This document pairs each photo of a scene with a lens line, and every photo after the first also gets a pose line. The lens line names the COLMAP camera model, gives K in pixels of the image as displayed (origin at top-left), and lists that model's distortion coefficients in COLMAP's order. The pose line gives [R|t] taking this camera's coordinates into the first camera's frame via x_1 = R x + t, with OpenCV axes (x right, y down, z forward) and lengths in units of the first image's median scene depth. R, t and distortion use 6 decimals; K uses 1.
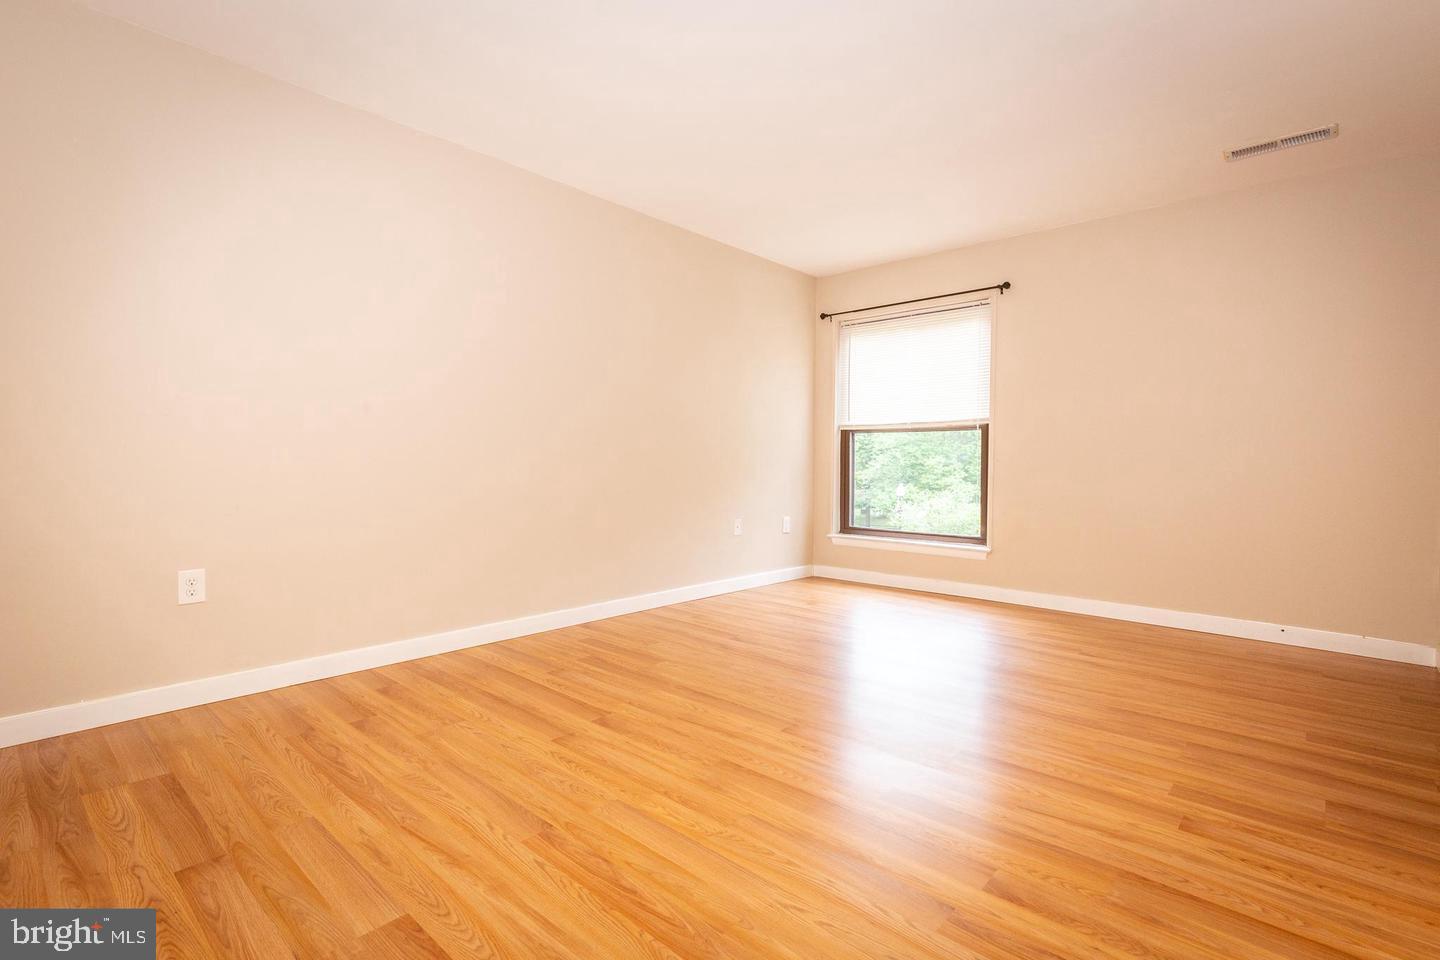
lens RADIAL K [[678.3, 0, 754.9], [0, 678.3, 481.8], [0, 0, 1]] dist [-0.000215, -0.000375]
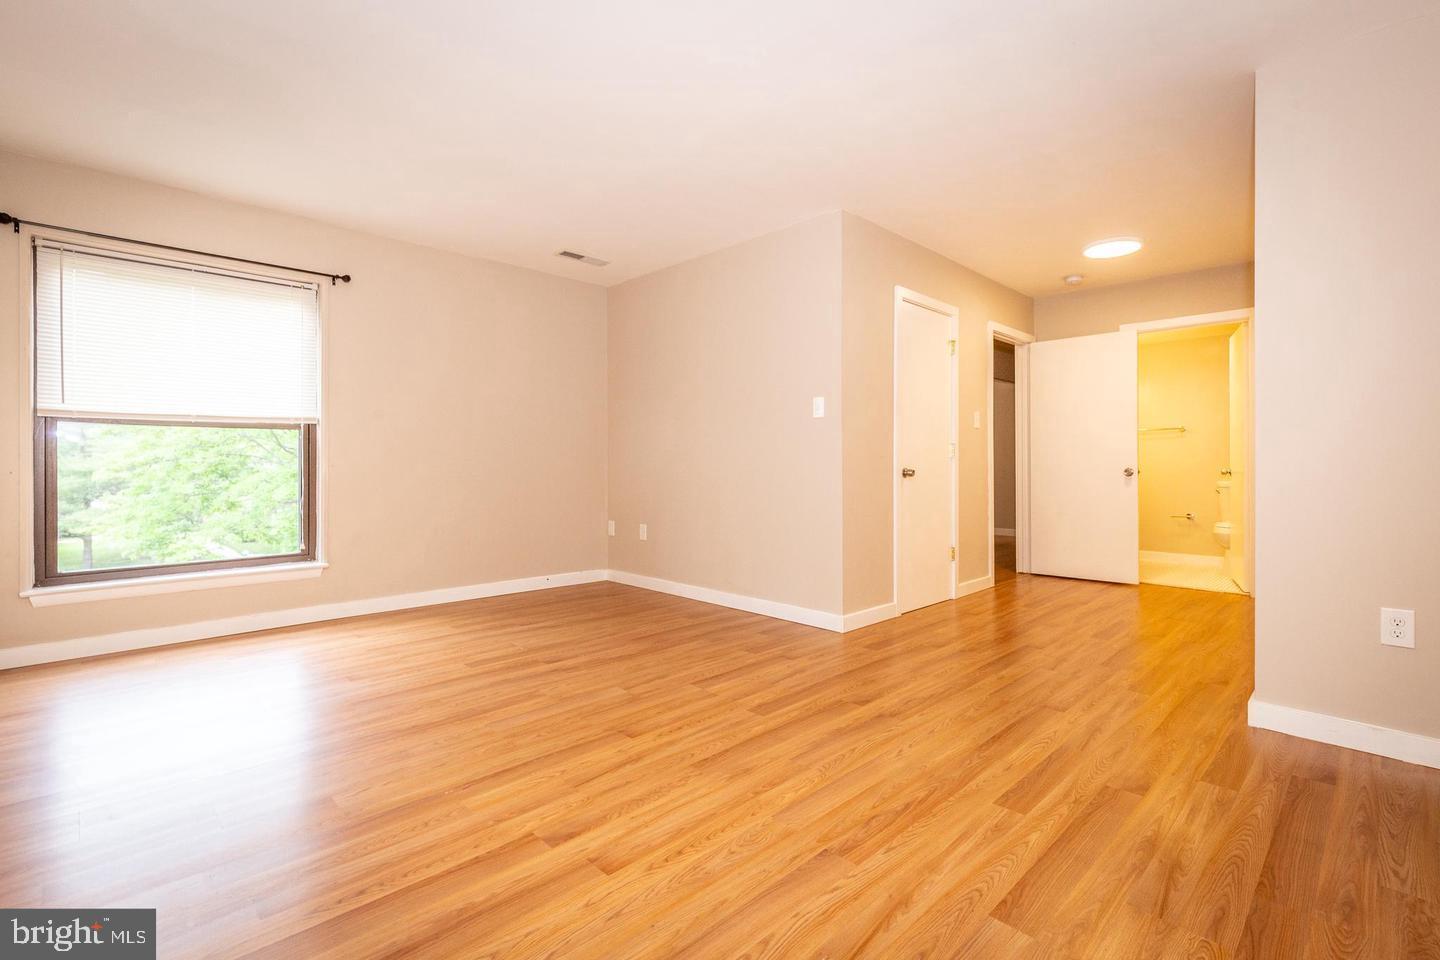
lens RADIAL K [[647.7, 0, 722.0], [0, 647.7, 472.6], [0, 0, 1]] dist [-0.000836, -0.000692]
pose [[0.090923, -0.023966, 0.995570, -0.877564], [0.032684, 0.999244, 0.021069, -0.042317], [-0.995321, 0.030624, 0.091637, 0.748746]]
